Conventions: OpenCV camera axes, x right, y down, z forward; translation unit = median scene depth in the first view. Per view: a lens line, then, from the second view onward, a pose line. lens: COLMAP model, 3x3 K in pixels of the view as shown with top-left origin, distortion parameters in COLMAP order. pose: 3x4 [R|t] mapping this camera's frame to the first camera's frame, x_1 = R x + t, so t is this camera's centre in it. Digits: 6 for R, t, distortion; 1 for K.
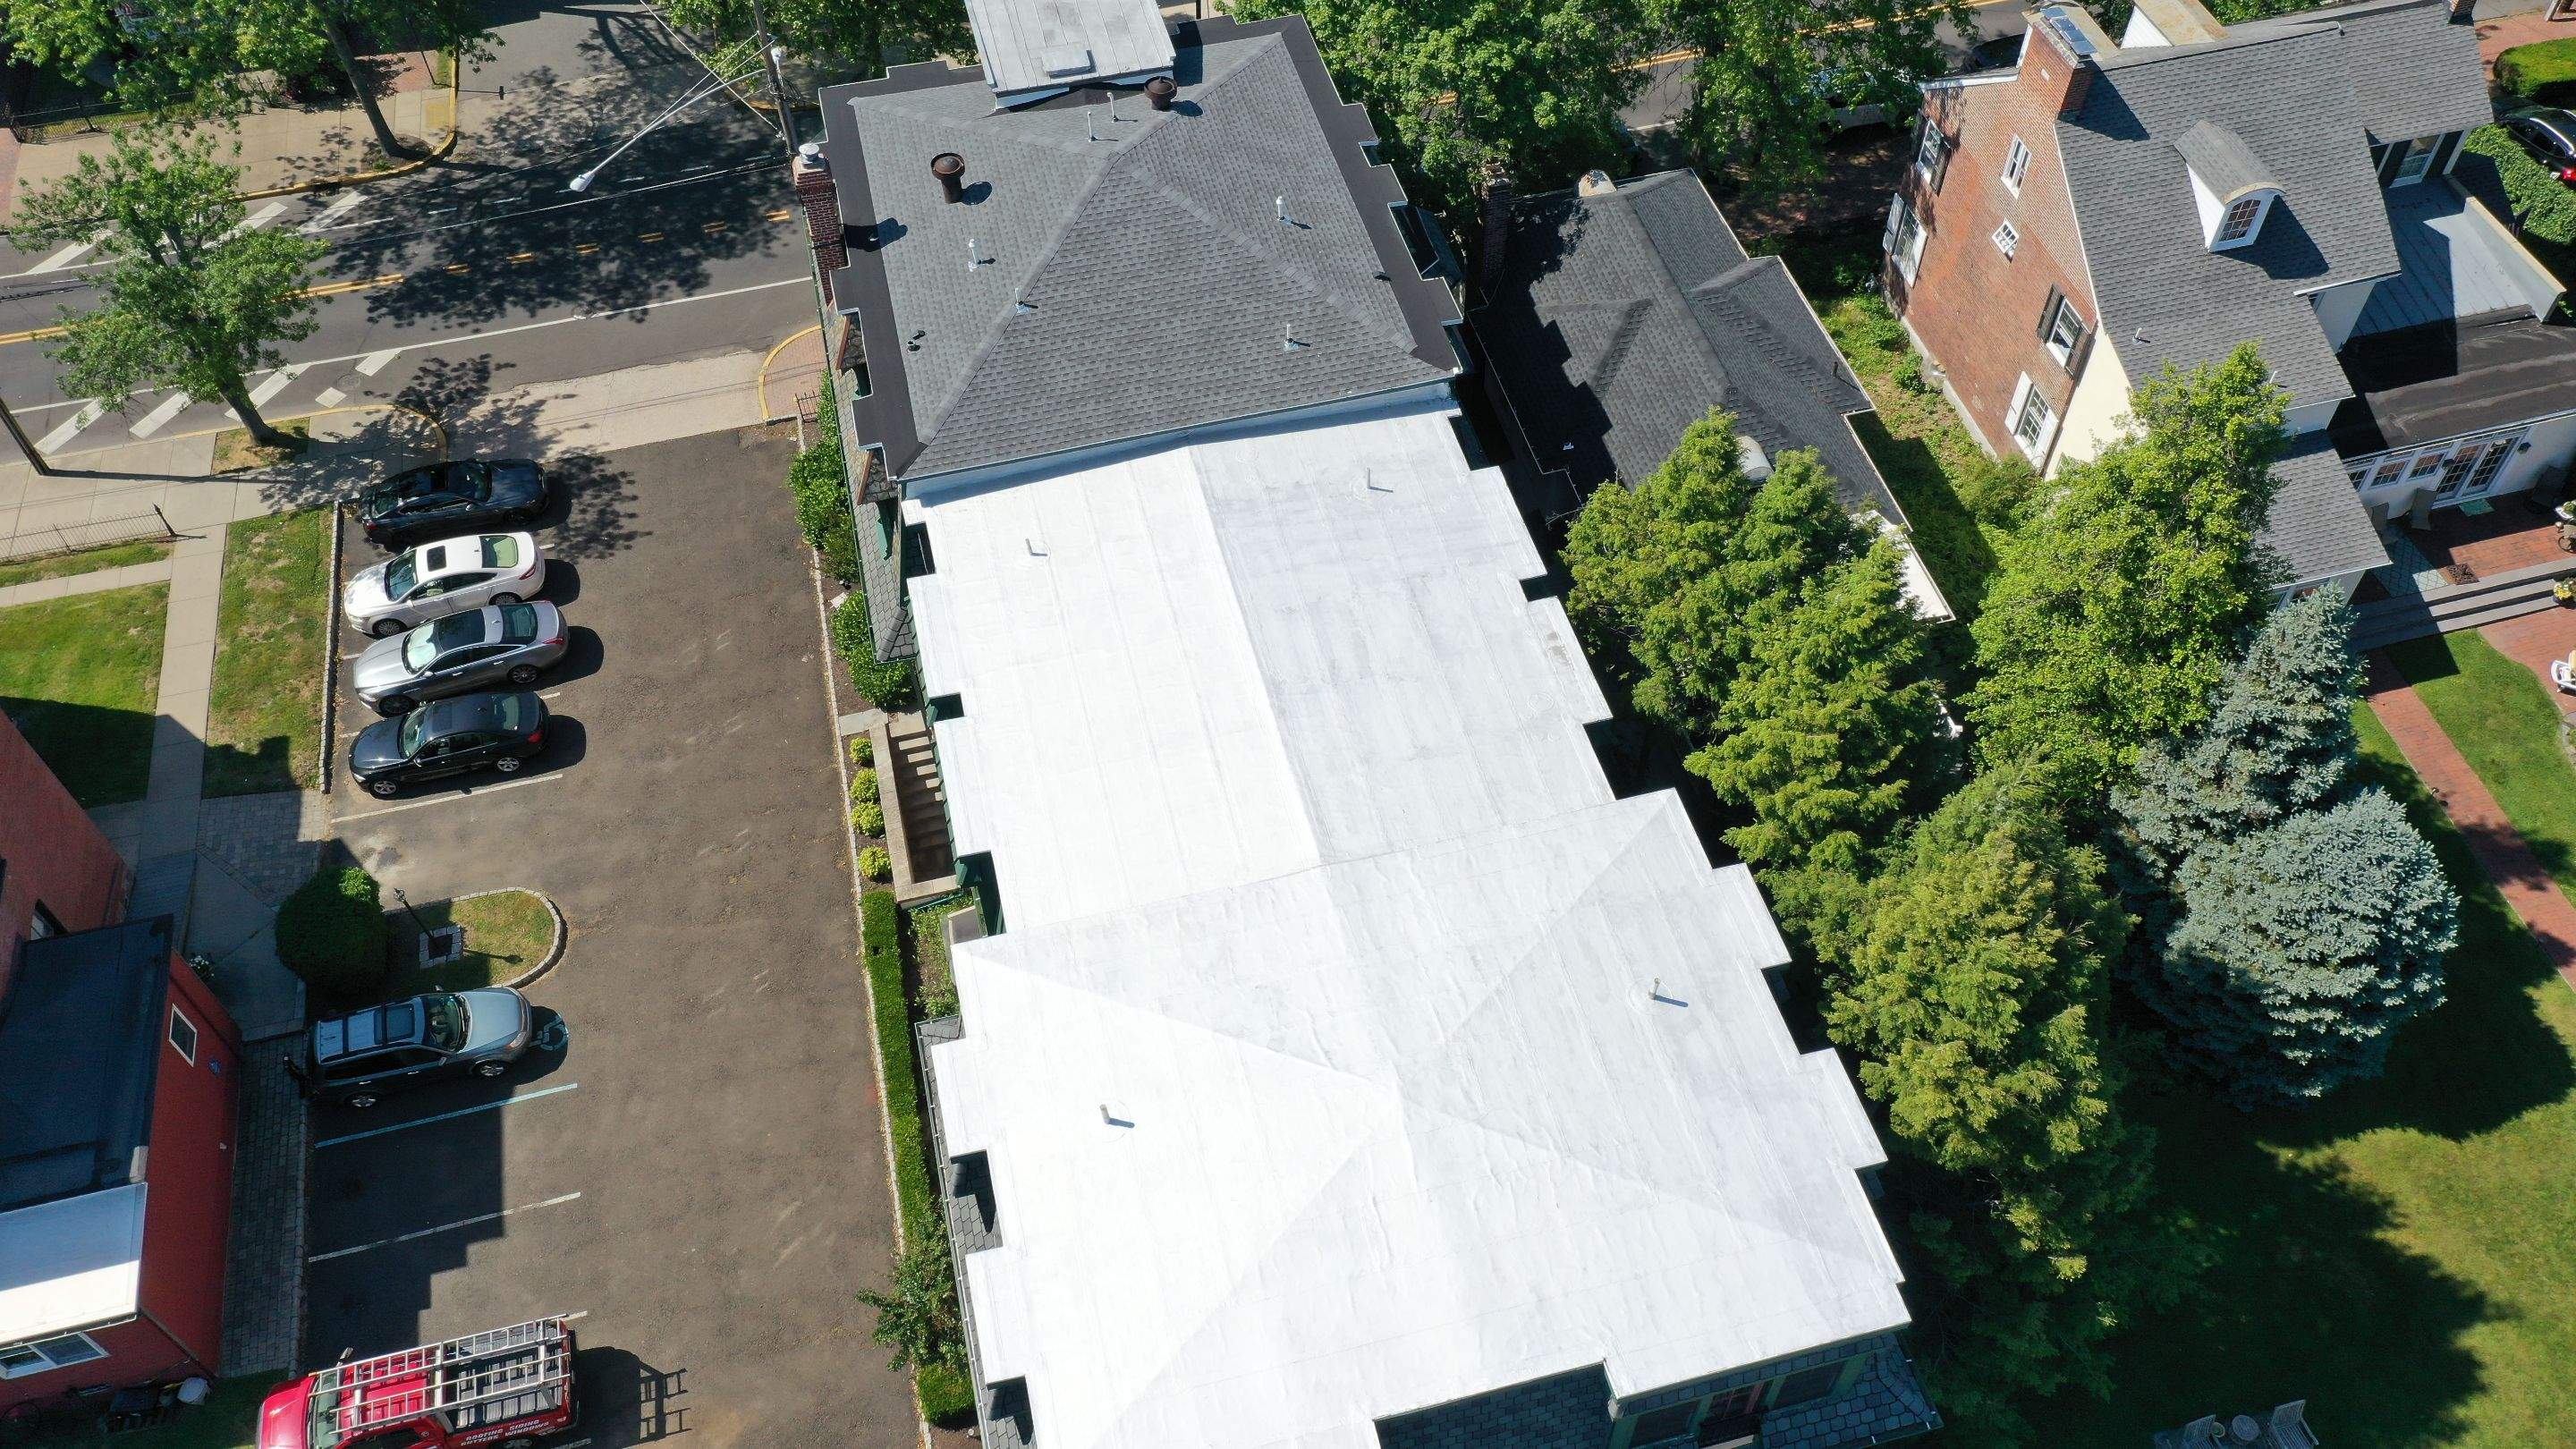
lens RADIAL K [[2046.8, 0, 1301.4], [0, 2046.8, 726.7], [0, 0, 1]] dist [0.013457, 0.006932]
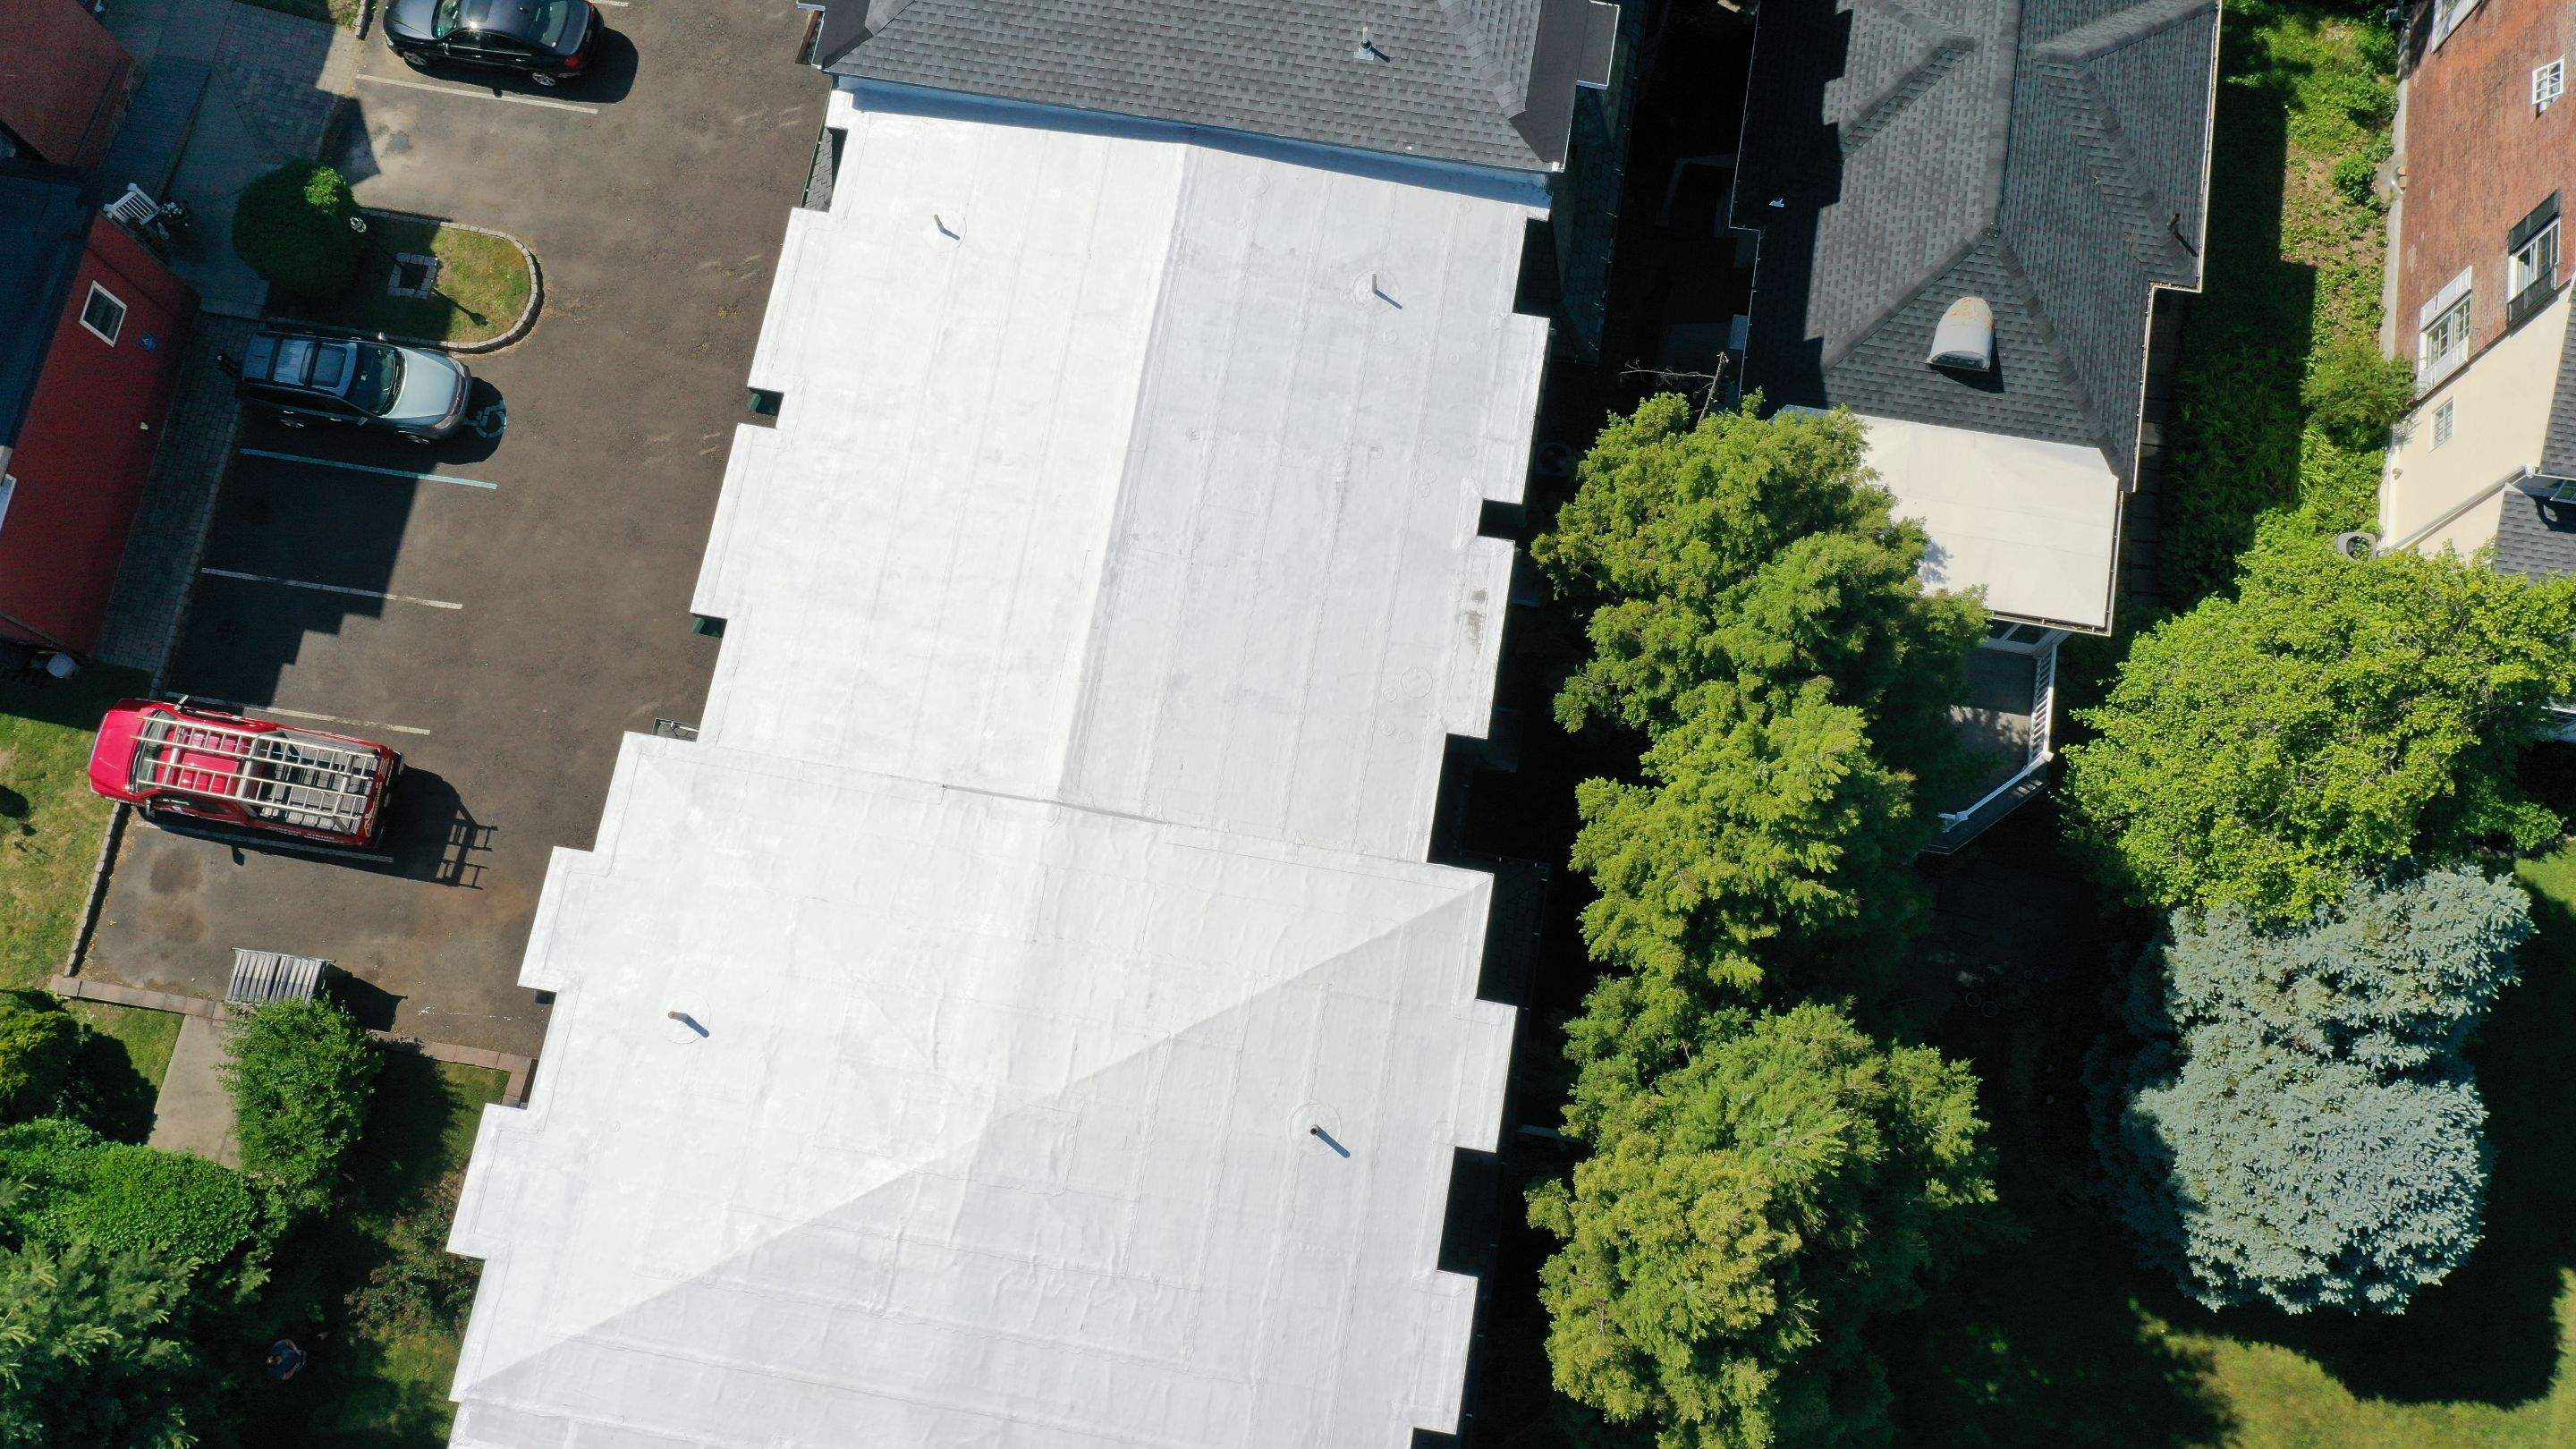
lens RADIAL K [[2049.1, 0, 1296.5], [0, 2049.1, 730.7], [0, 0, 1]] dist [0.017091, -0.001352]
pose [[0.914311, 0.391197, -0.104883, 0.133416], [-0.312522, 0.846165, 0.431665, -0.263907], [0.257614, -0.361897, 0.895916, 0.209304]]
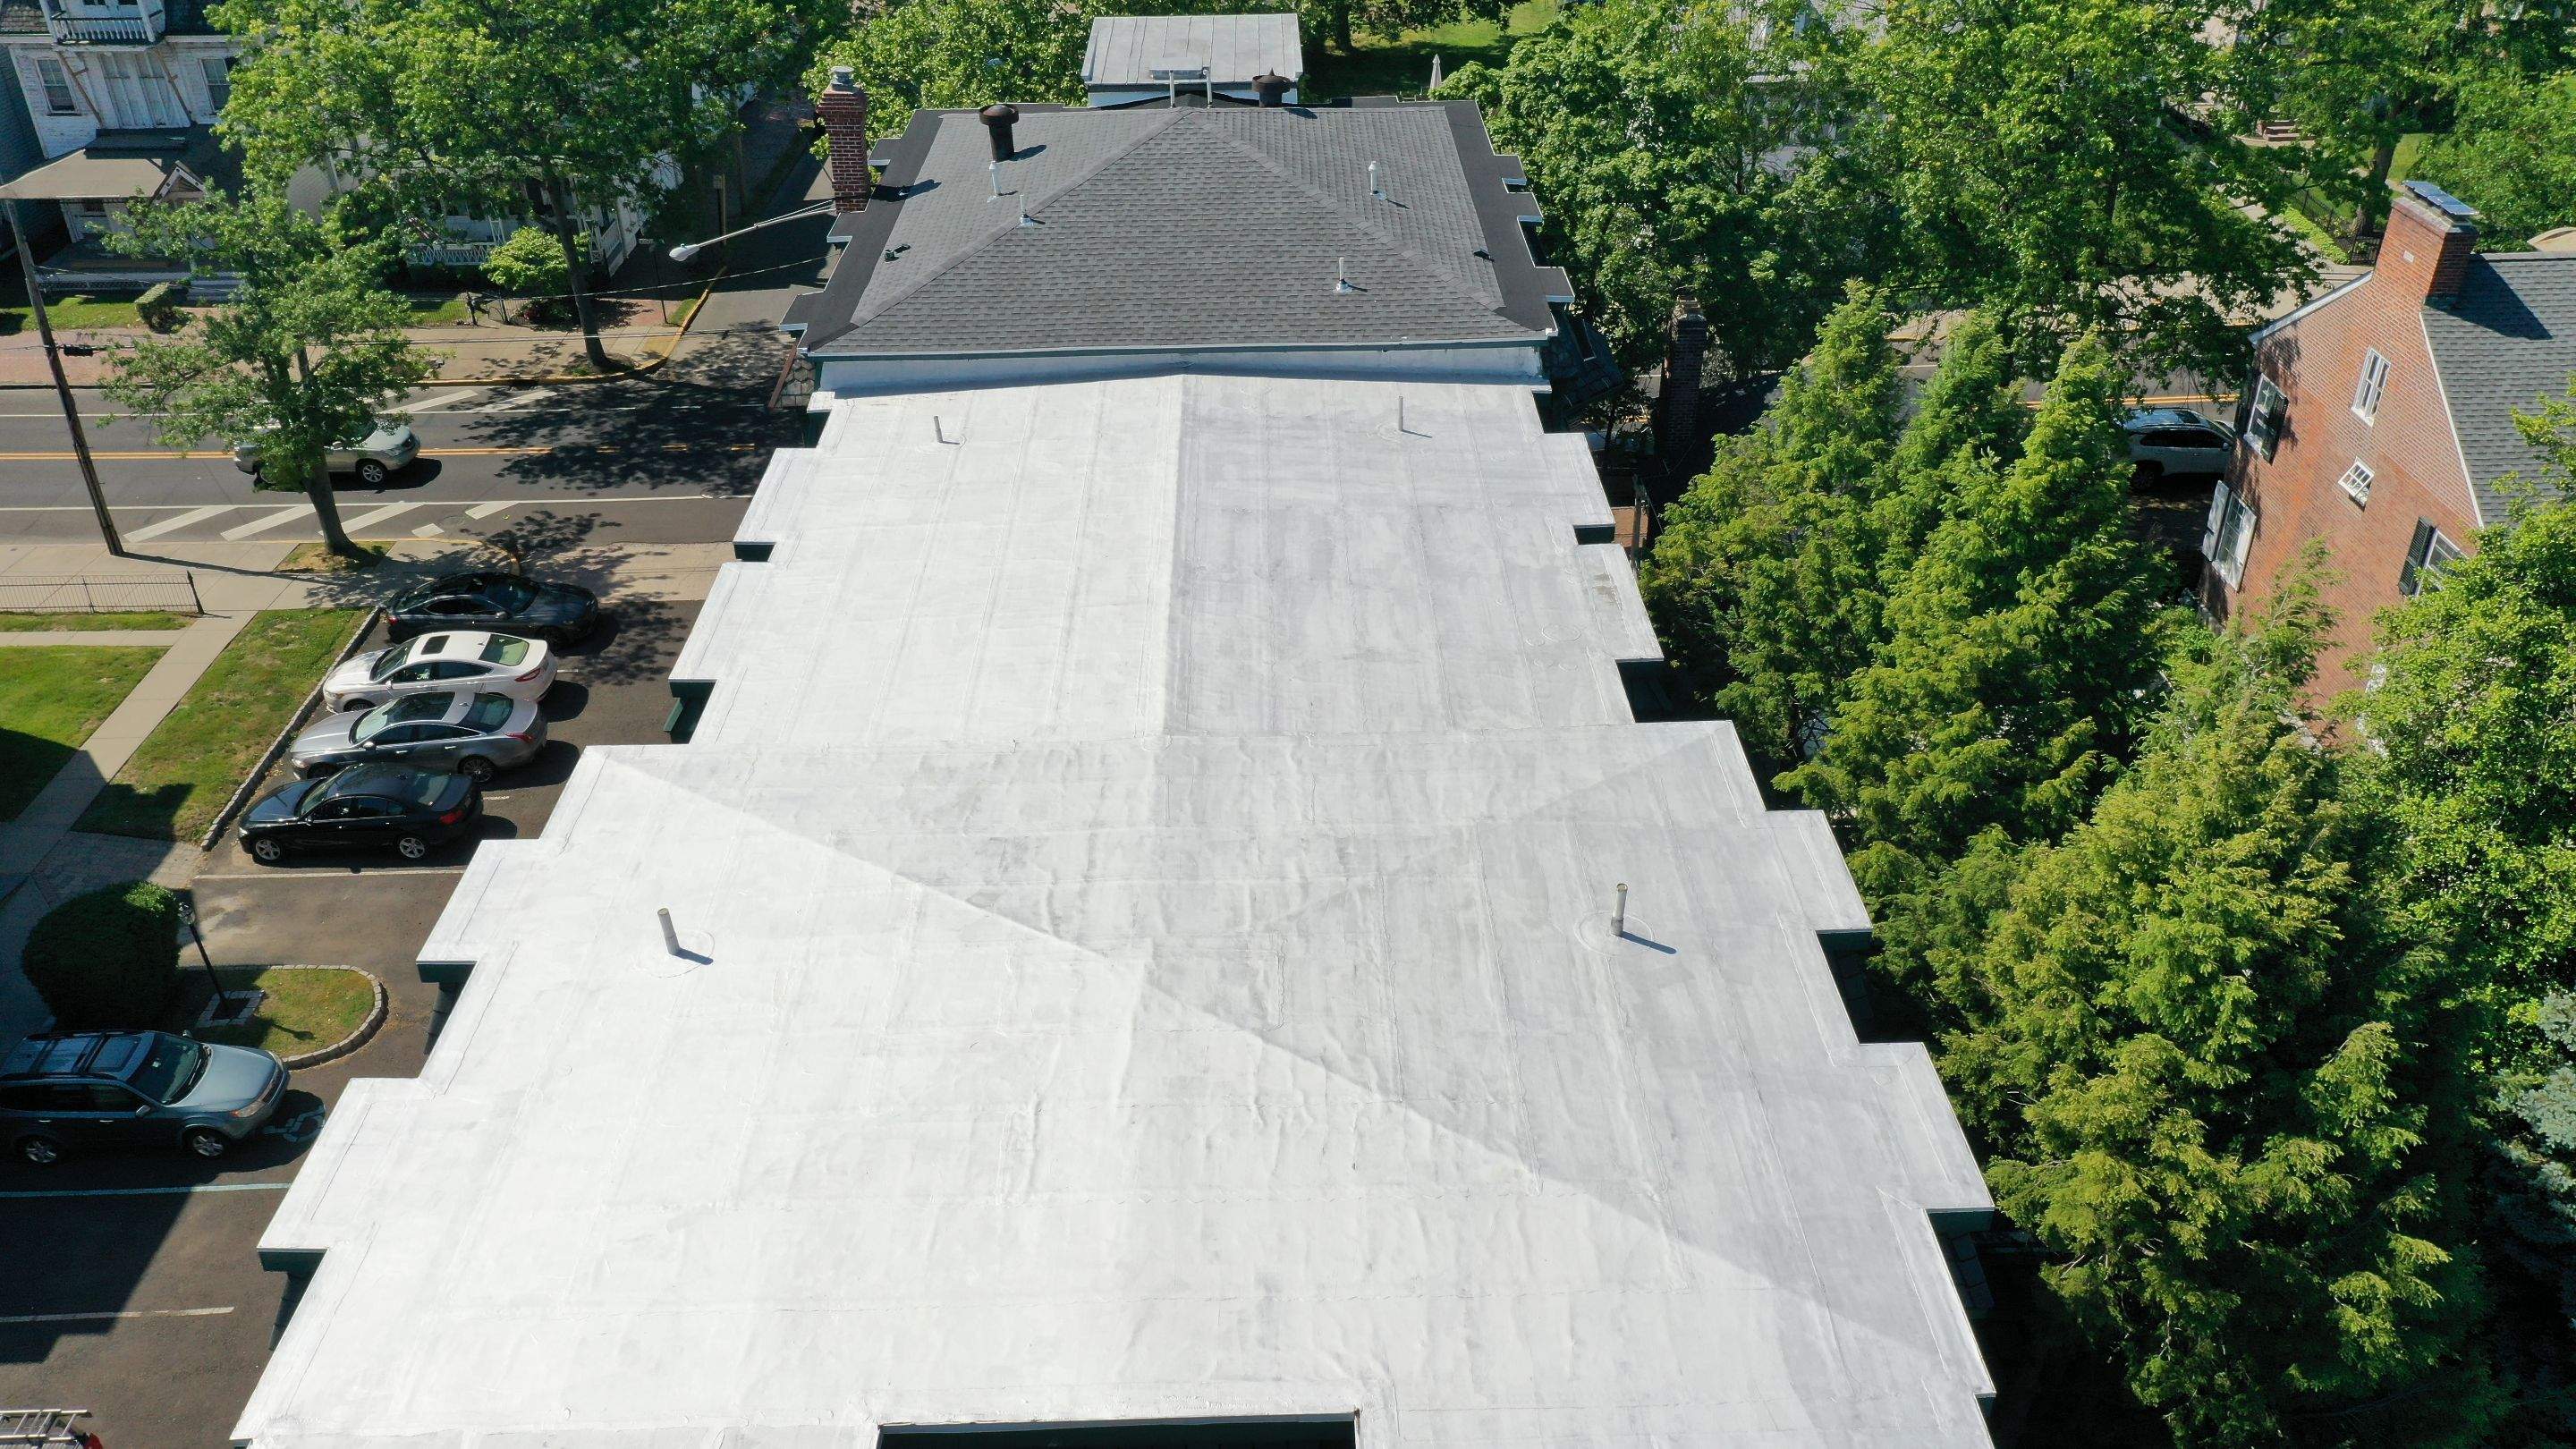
lens RADIAL K [[2049.1, 0, 1296.5], [0, 2049.1, 730.7], [0, 0, 1]] dist [0.017091, -0.001352]
pose [[0.974539, 0.121288, -0.188583, 0.131254], [-0.176805, 0.932931, -0.313656, 0.197610], [0.137892, 0.339013, 0.930621, 0.296653]]
